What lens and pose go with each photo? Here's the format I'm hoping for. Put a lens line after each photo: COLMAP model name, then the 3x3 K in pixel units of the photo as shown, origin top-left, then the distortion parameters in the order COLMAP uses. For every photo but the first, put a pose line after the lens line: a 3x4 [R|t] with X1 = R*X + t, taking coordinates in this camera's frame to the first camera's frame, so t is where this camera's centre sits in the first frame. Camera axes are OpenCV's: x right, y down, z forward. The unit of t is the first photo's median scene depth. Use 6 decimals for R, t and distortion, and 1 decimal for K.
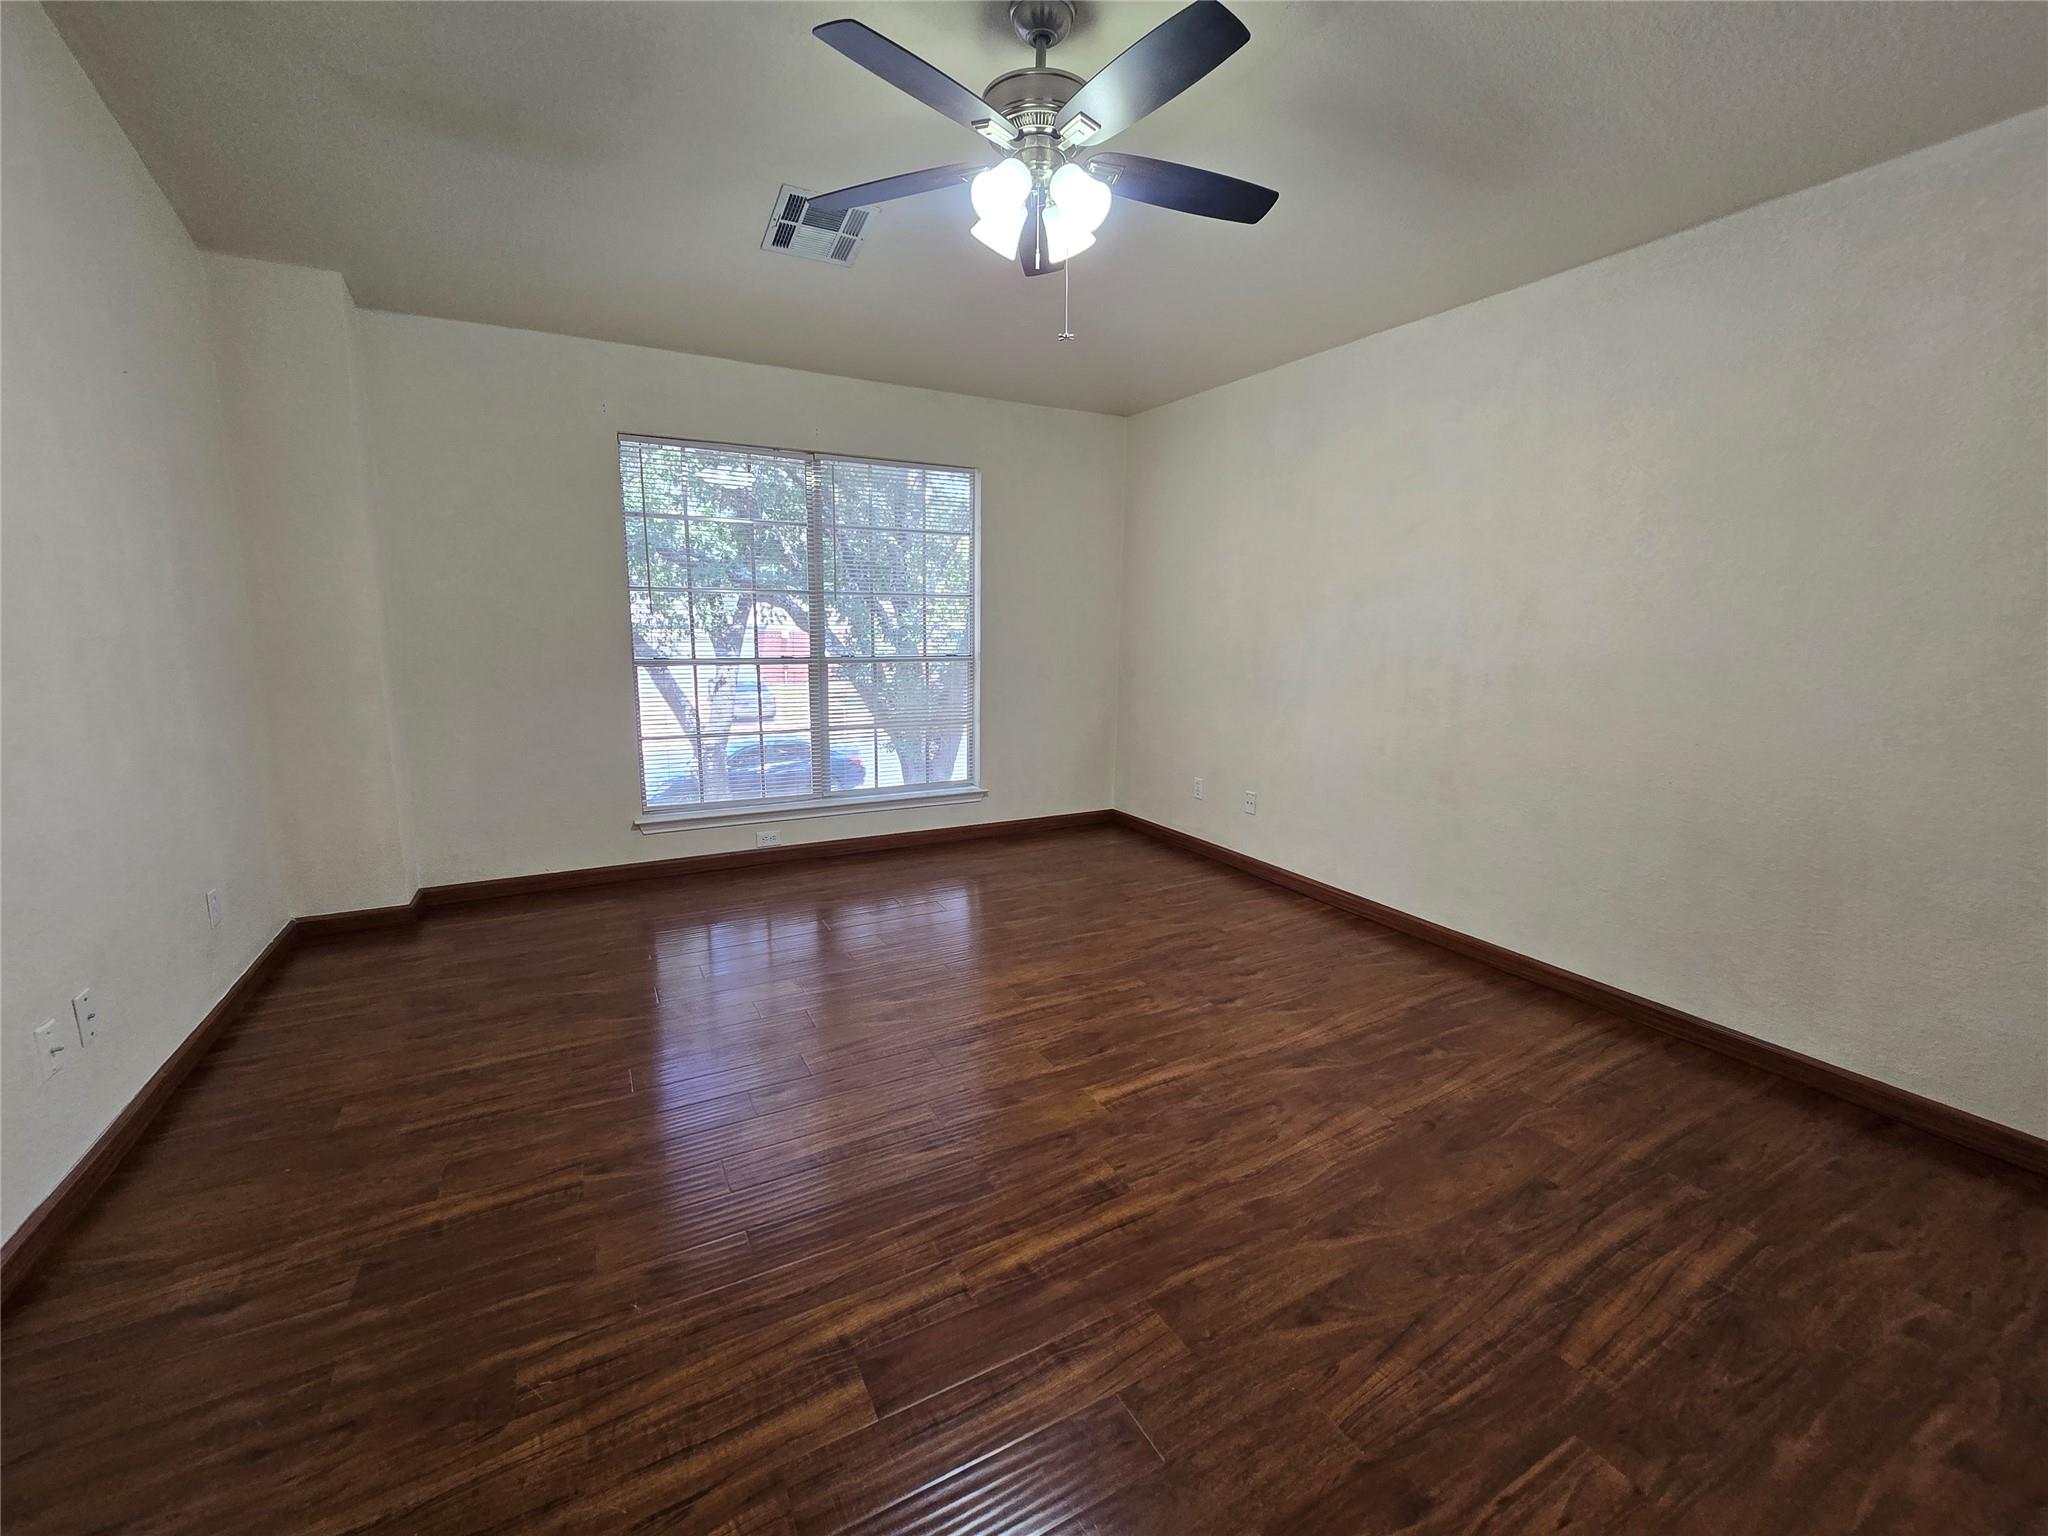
lens RADIAL K [[840.4, 0, 1036.5], [0, 840.4, 773.9], [0, 0, 1]] dist [-0.003271, -0.000305]
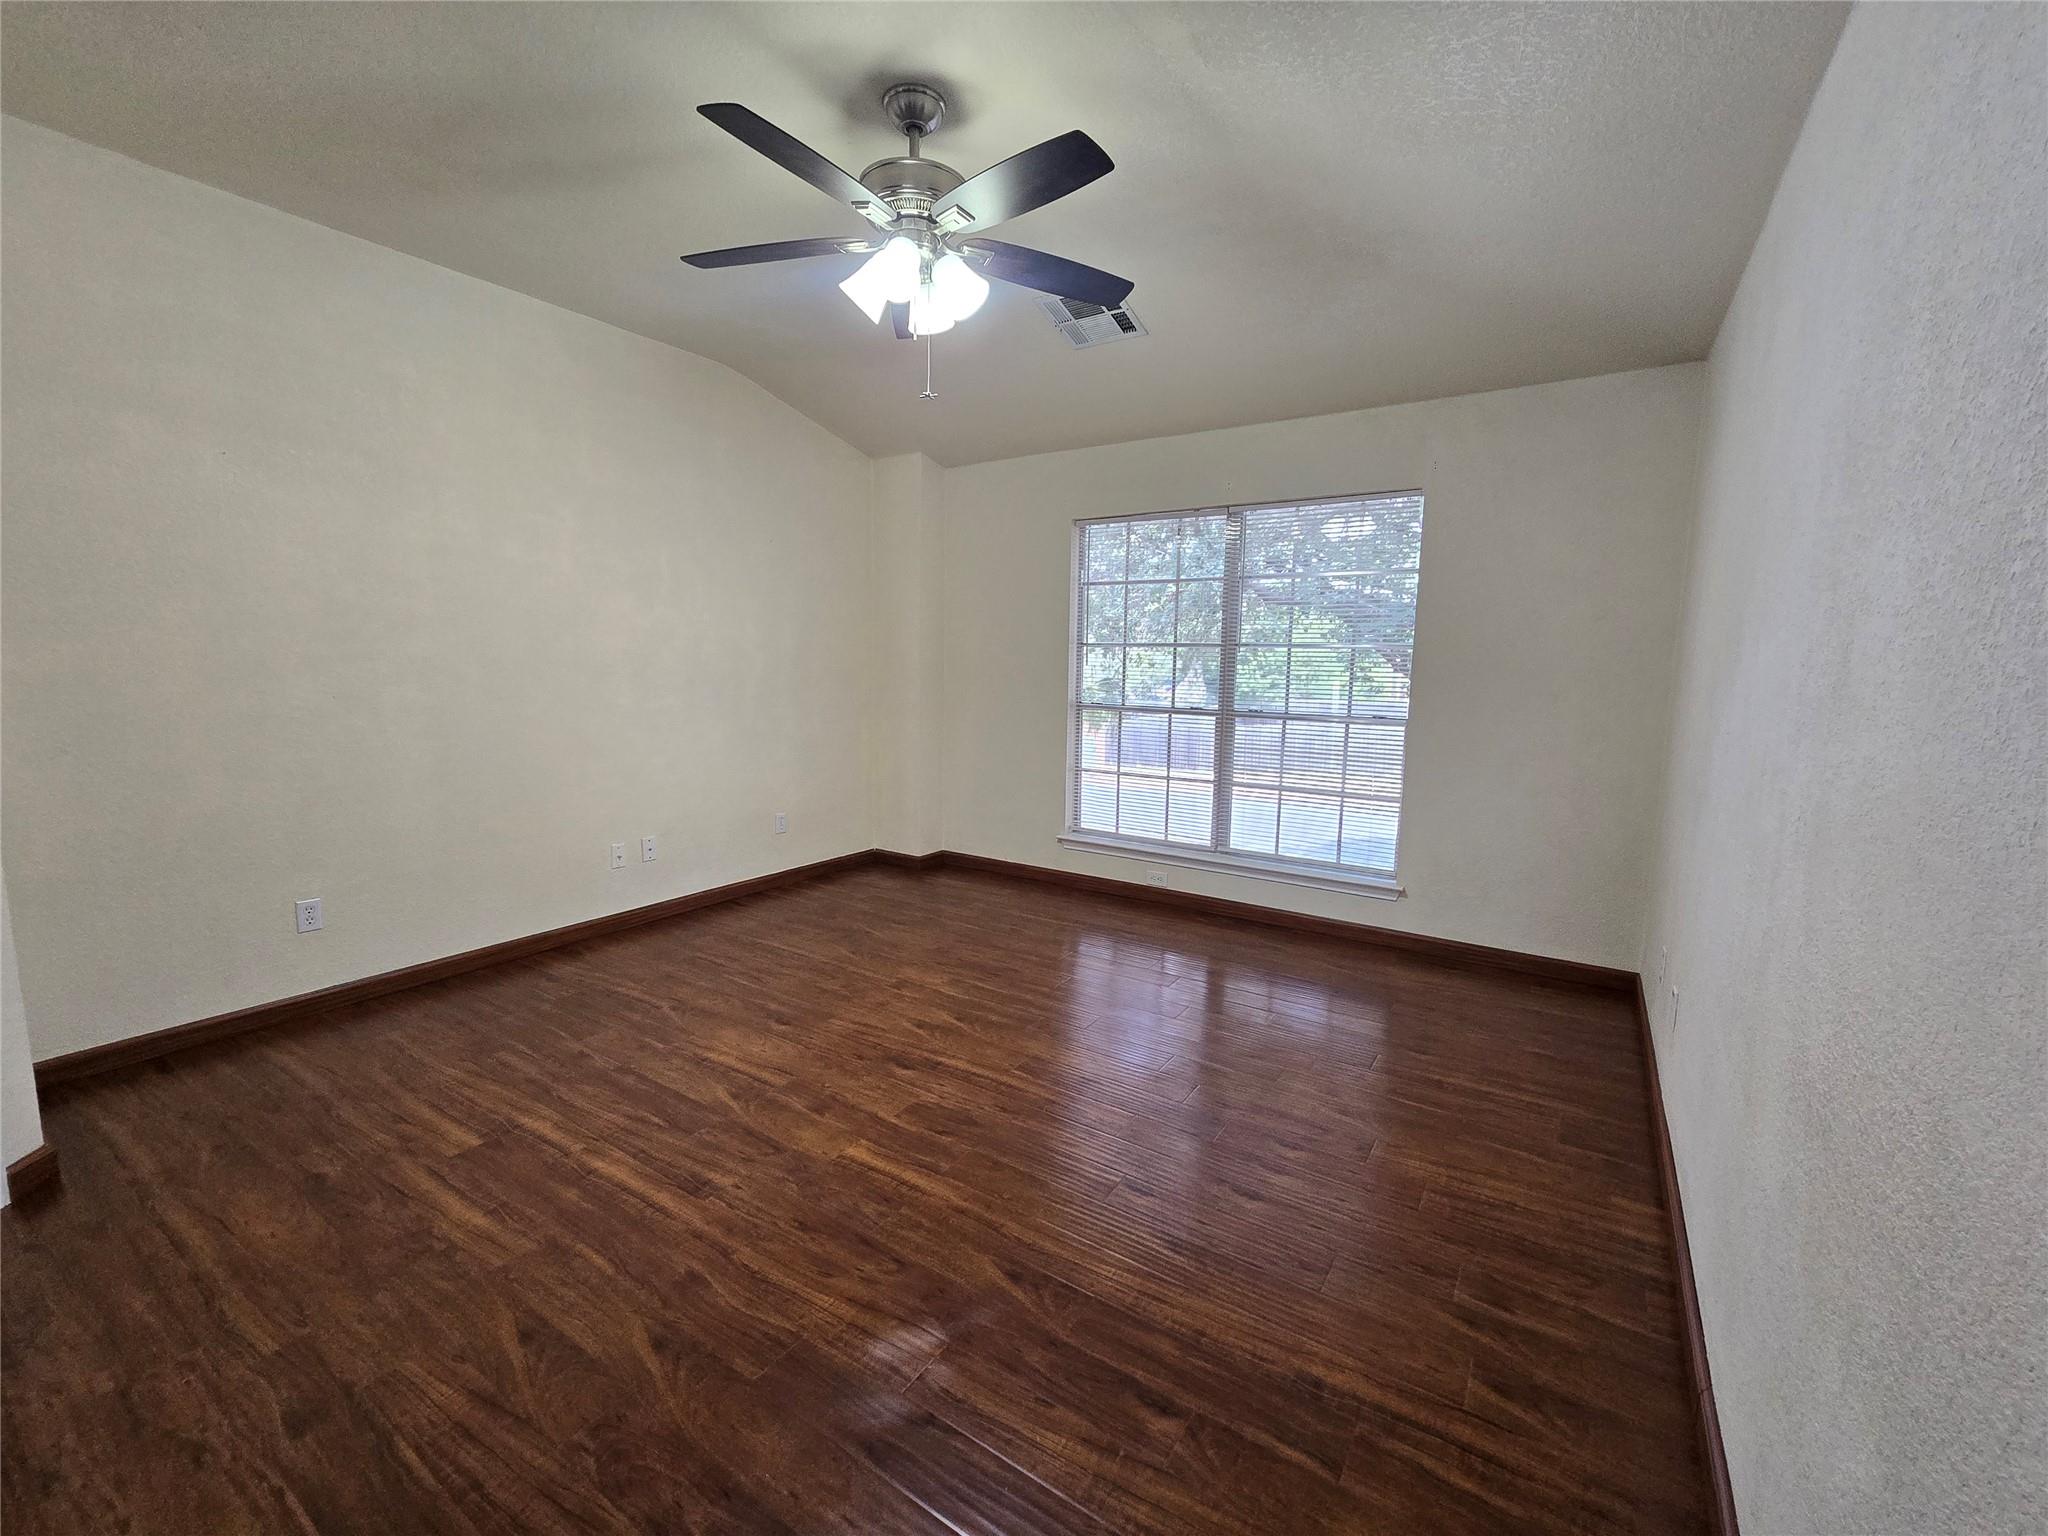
lens RADIAL K [[840.4, 0, 1015.6], [0, 840.4, 769.7], [0, 0, 1]] dist [-0.003271, -0.000305]
pose [[0.462936, 0.112506, -0.879223, 0.879924], [-0.169557, 0.984835, 0.036744, -0.112908], [0.870024, 0.132068, 0.474991, 0.573692]]
